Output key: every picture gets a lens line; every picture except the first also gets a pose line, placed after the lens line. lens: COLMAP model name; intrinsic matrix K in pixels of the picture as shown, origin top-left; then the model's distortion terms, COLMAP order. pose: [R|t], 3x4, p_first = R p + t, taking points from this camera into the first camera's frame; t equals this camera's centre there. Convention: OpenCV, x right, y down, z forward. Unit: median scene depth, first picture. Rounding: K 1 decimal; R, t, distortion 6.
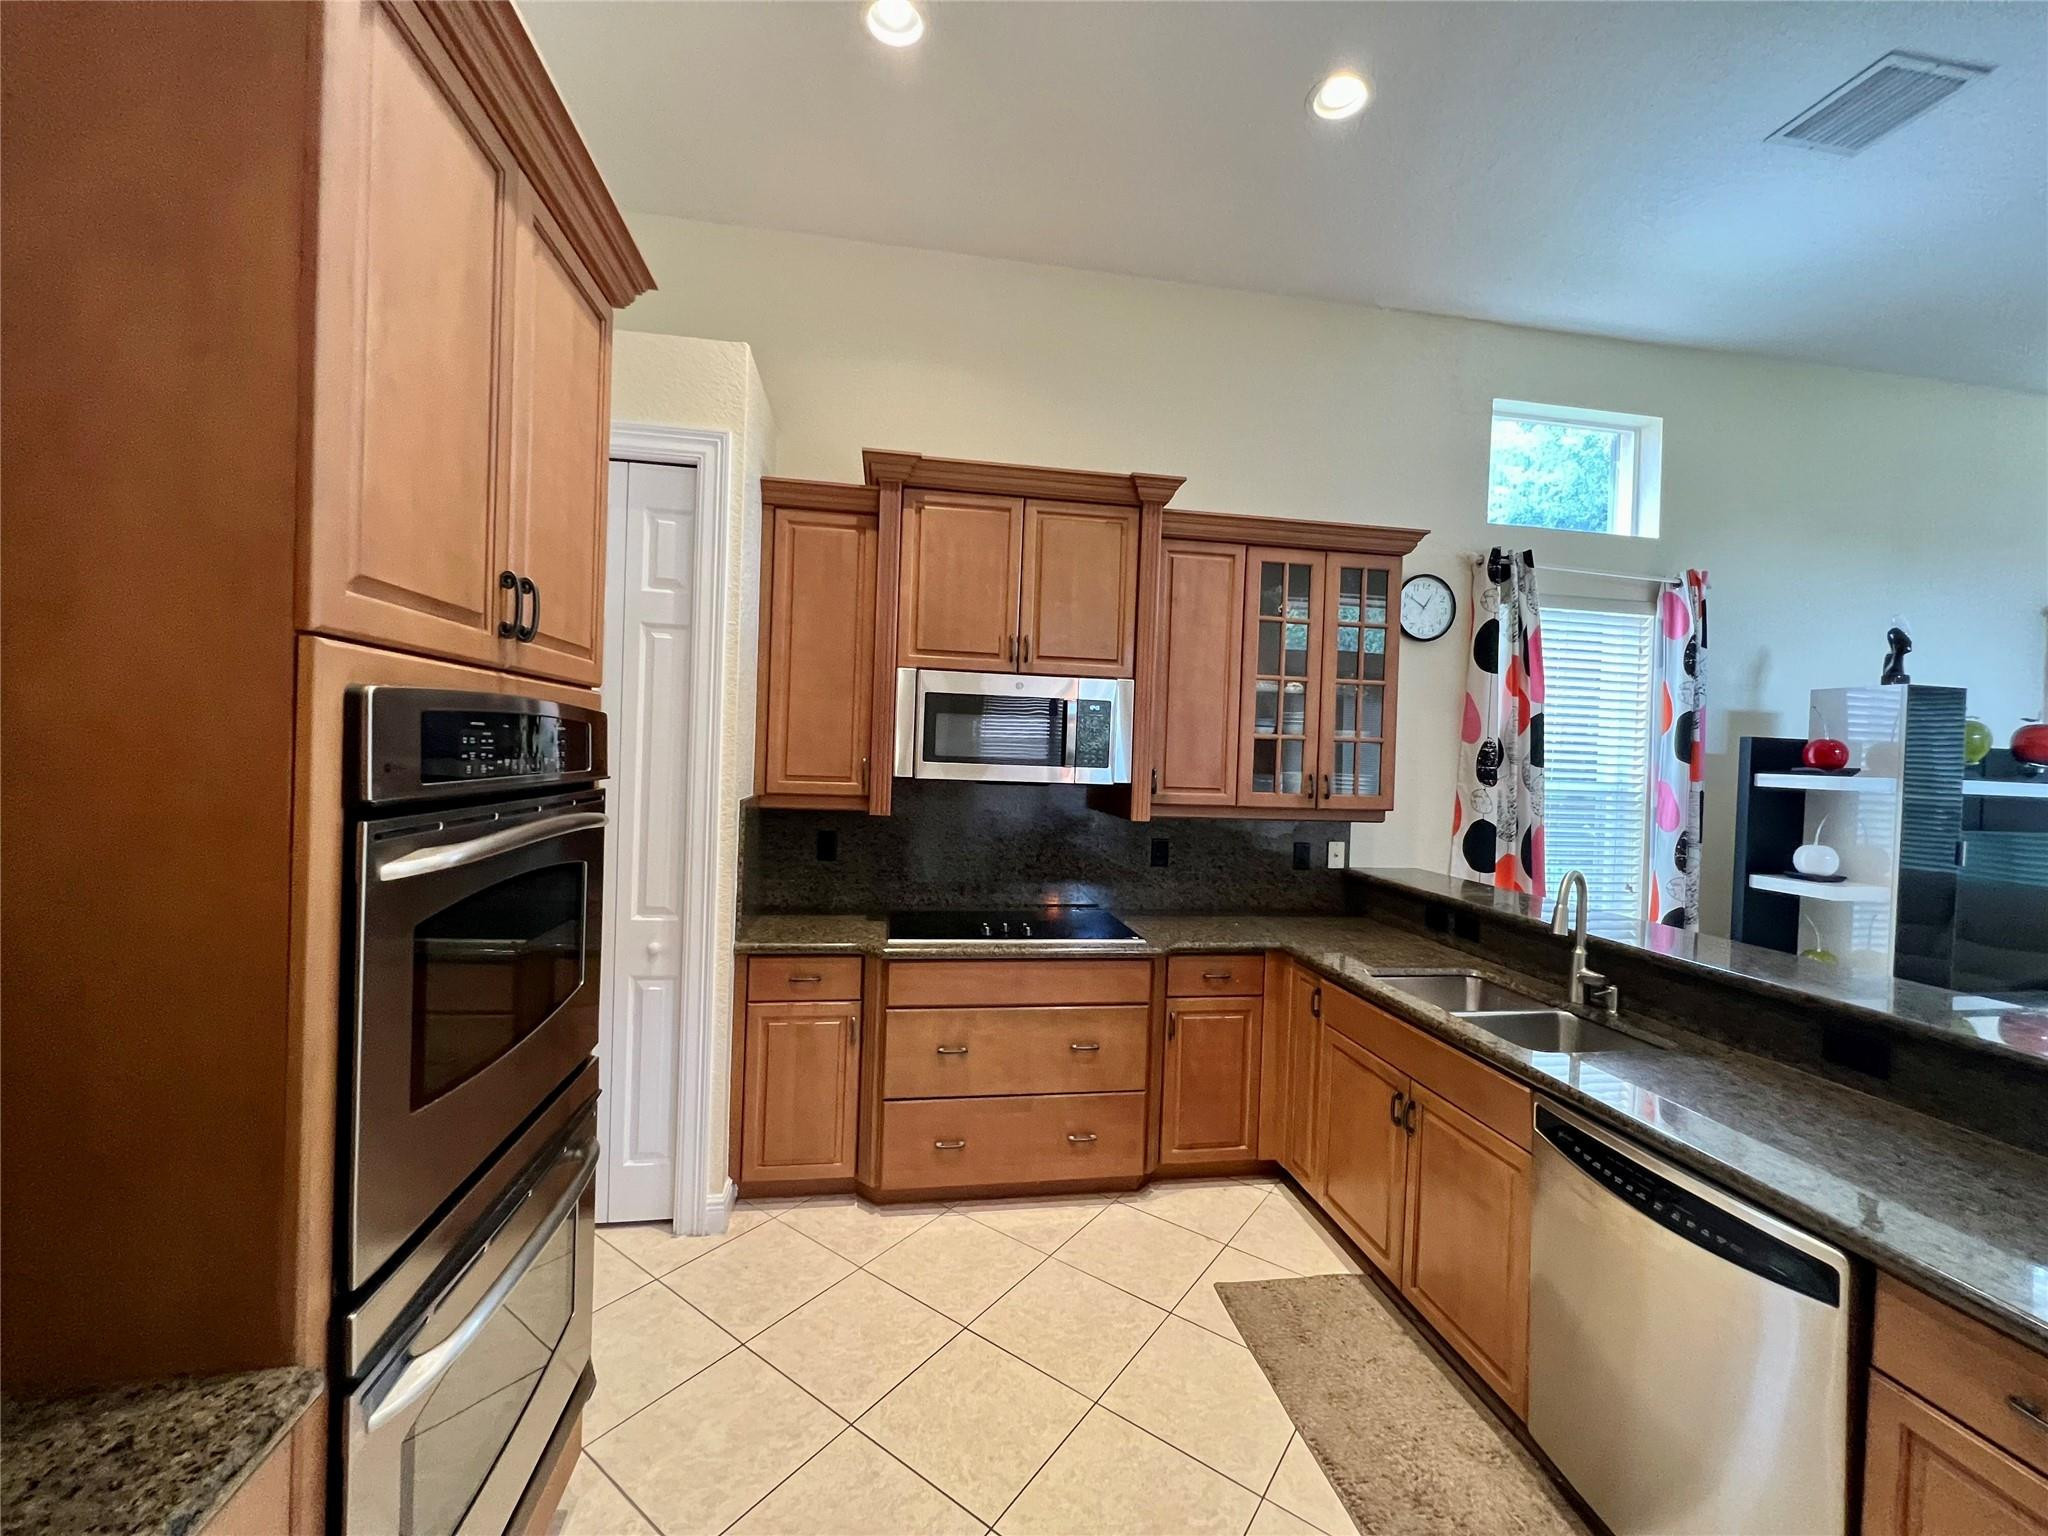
lens RADIAL K [[819.4, 0, 1018.8], [0, 819.4, 763.4], [0, 0, 1]] dist [-0.003020, 0.000824]
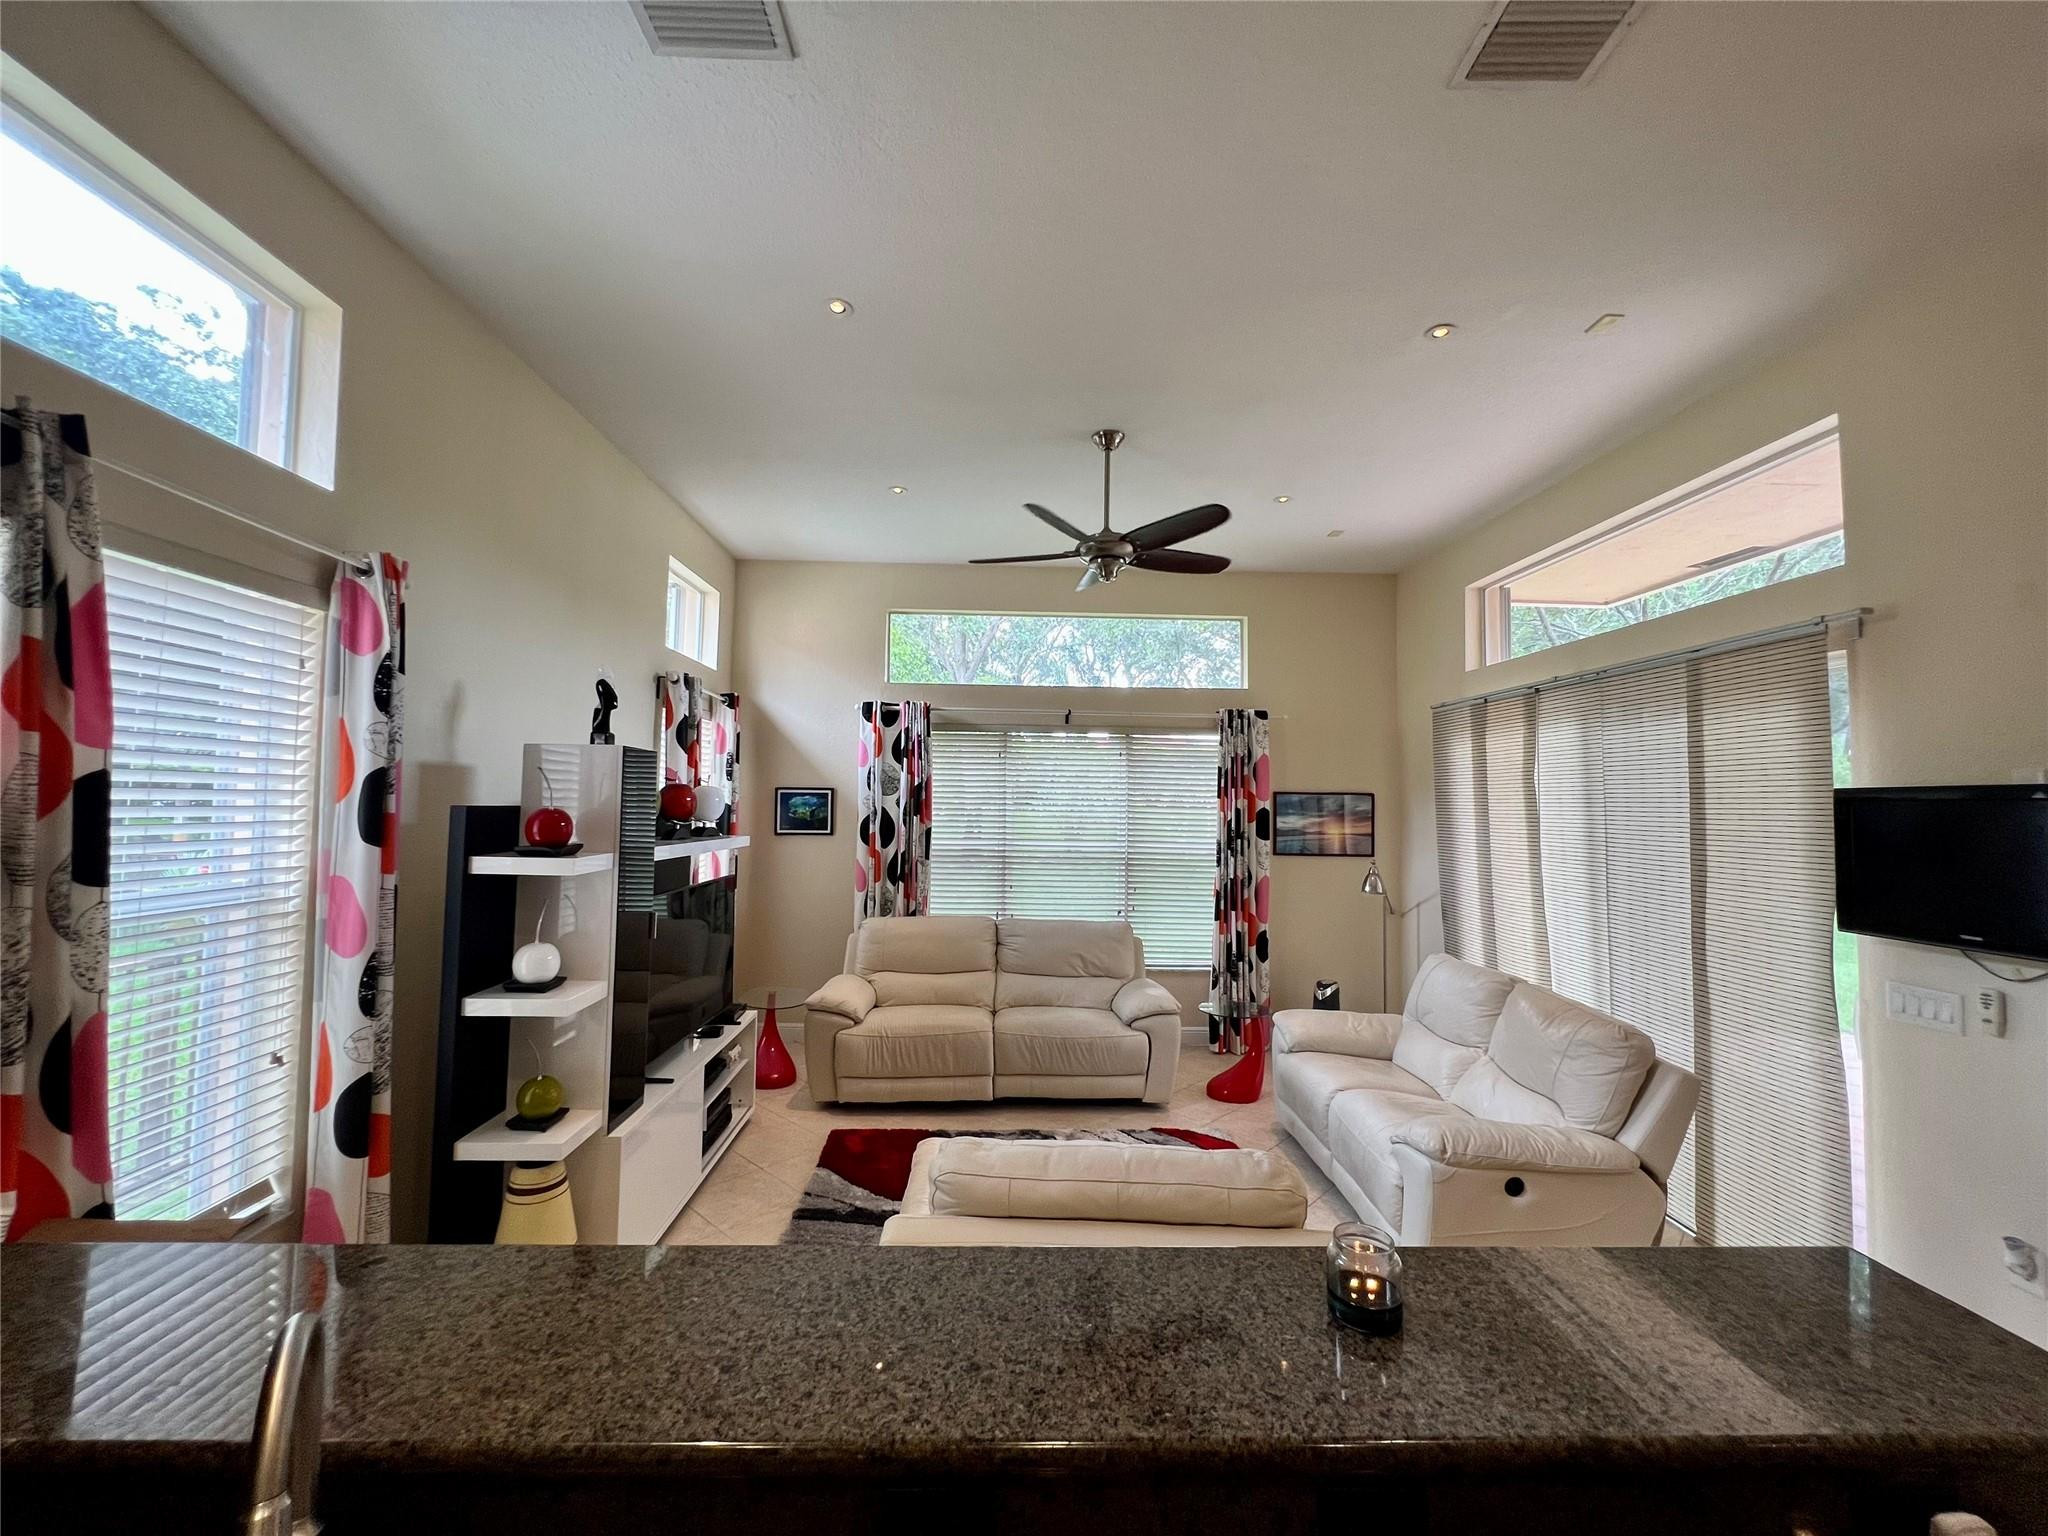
lens RADIAL K [[819.4, 0, 1019.6], [0, 819.4, 761.9], [0, 0, 1]] dist [-0.003020, 0.000824]
pose [[0.130454, 0.018525, 0.991281, 0.262289], [0.002494, 0.999816, -0.019013, -0.060313], [-0.991451, 0.004952, 0.130383, 0.452572]]
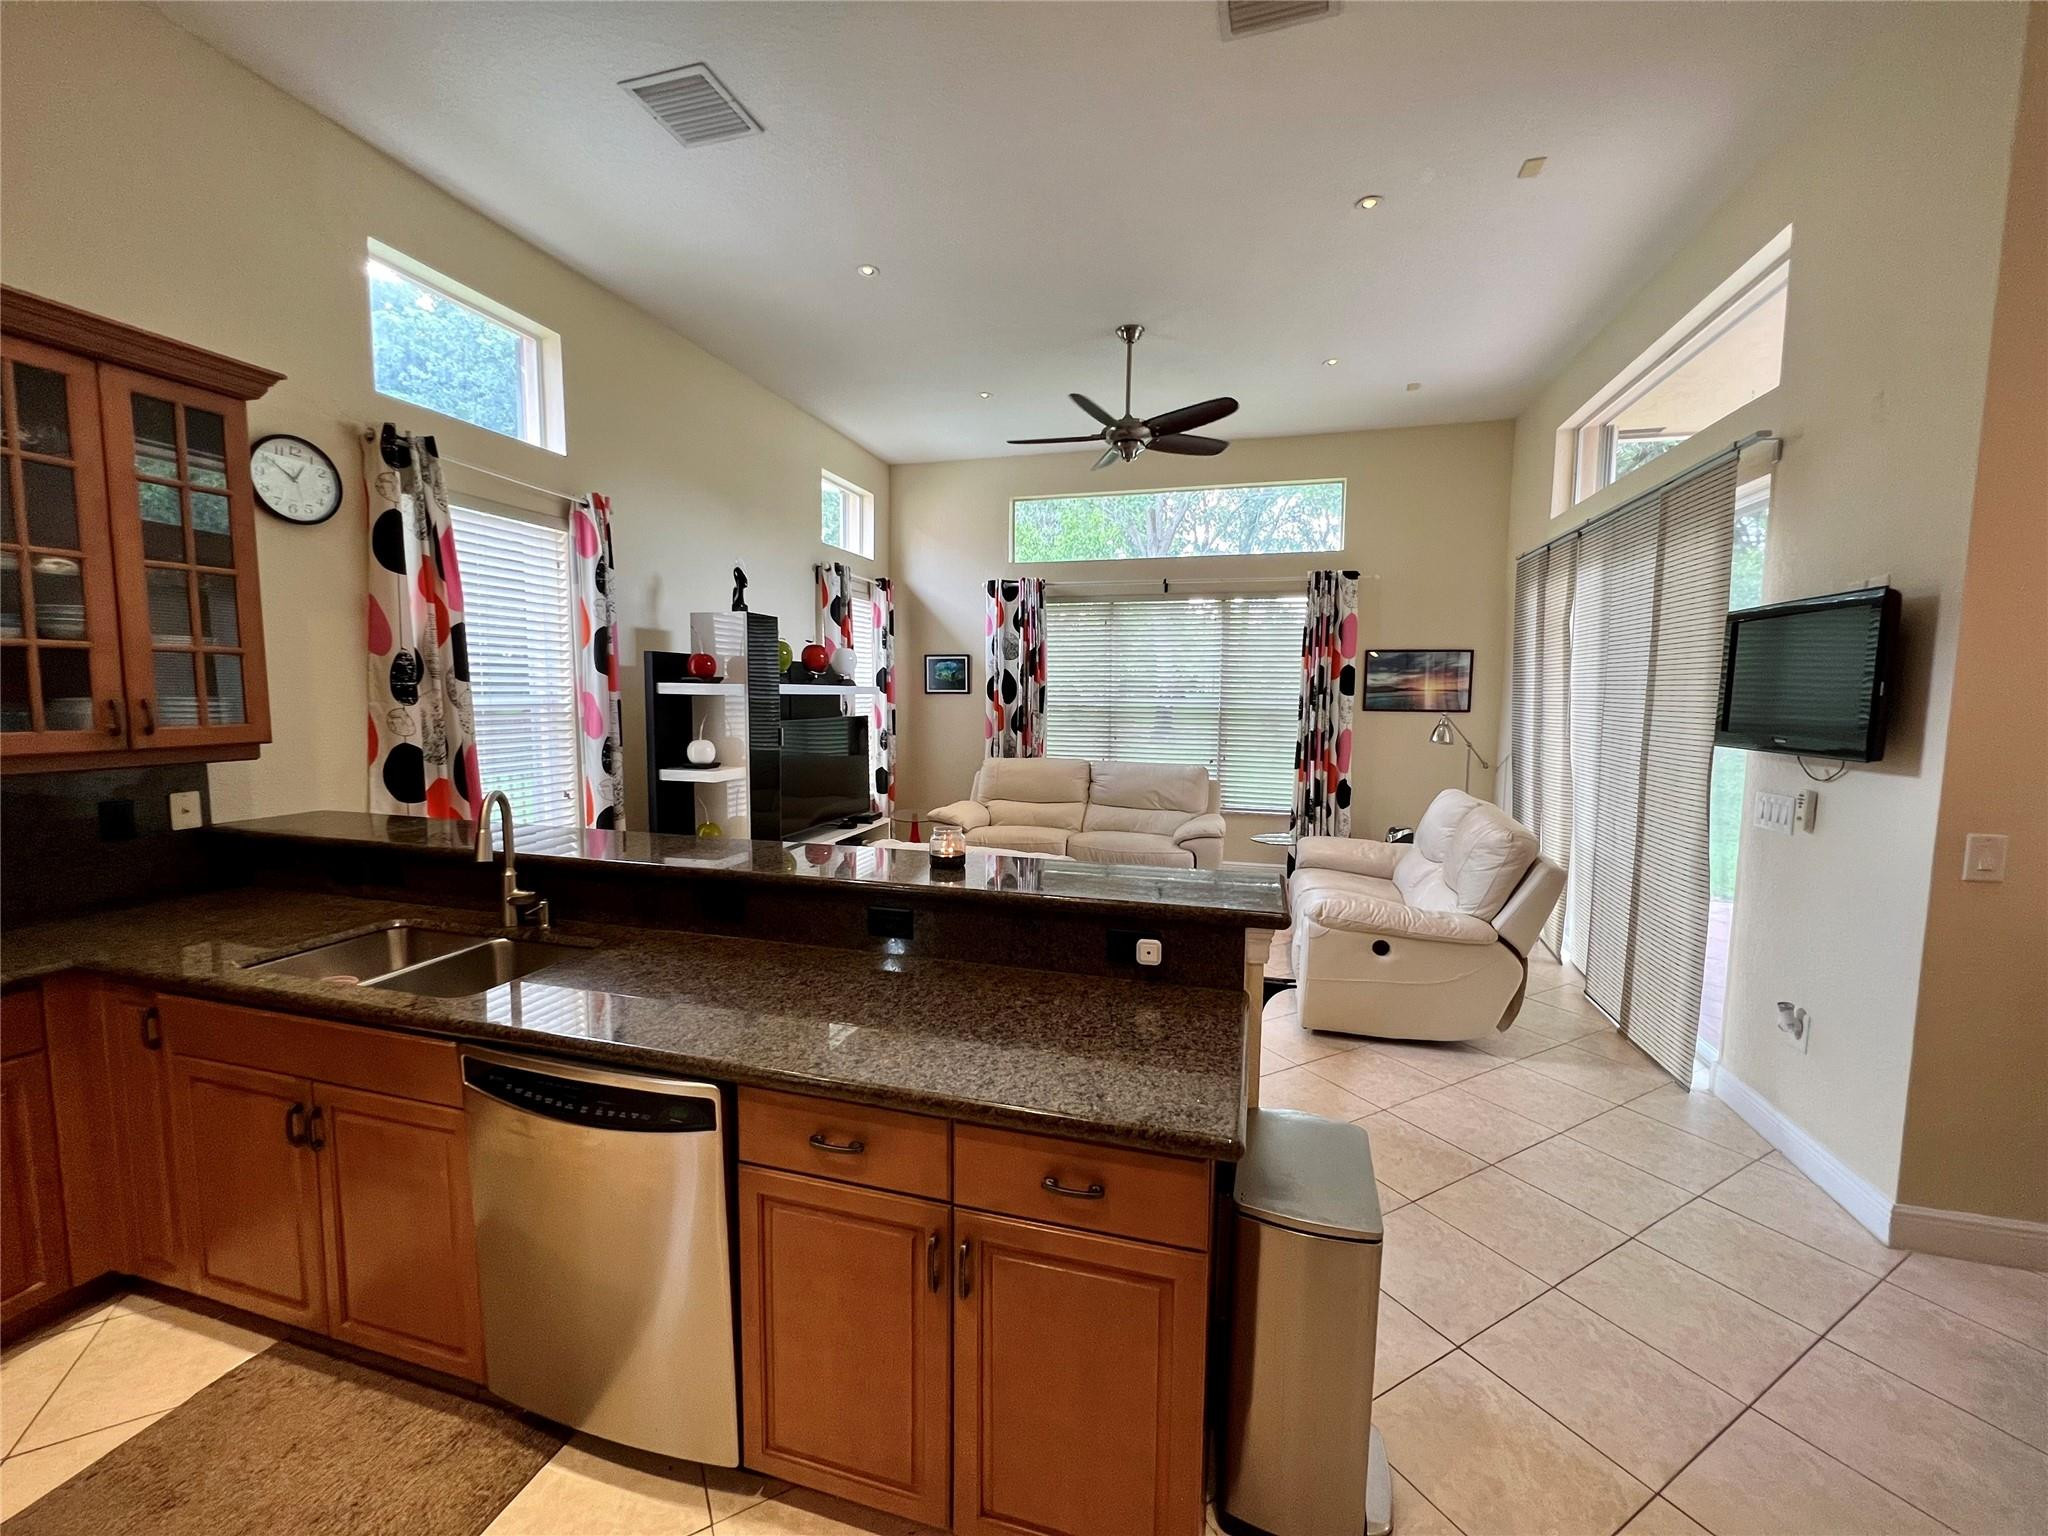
lens RADIAL K [[819.4, 0, 1018.8], [0, 819.4, 761.9], [0, 0, 1]] dist [-0.003020, 0.000824]
pose [[0.423439, -0.110741, 0.899131, 0.061904], [0.018157, 0.993339, 0.113792, 0.001105], [-0.905743, -0.031858, 0.422629, 0.039026]]
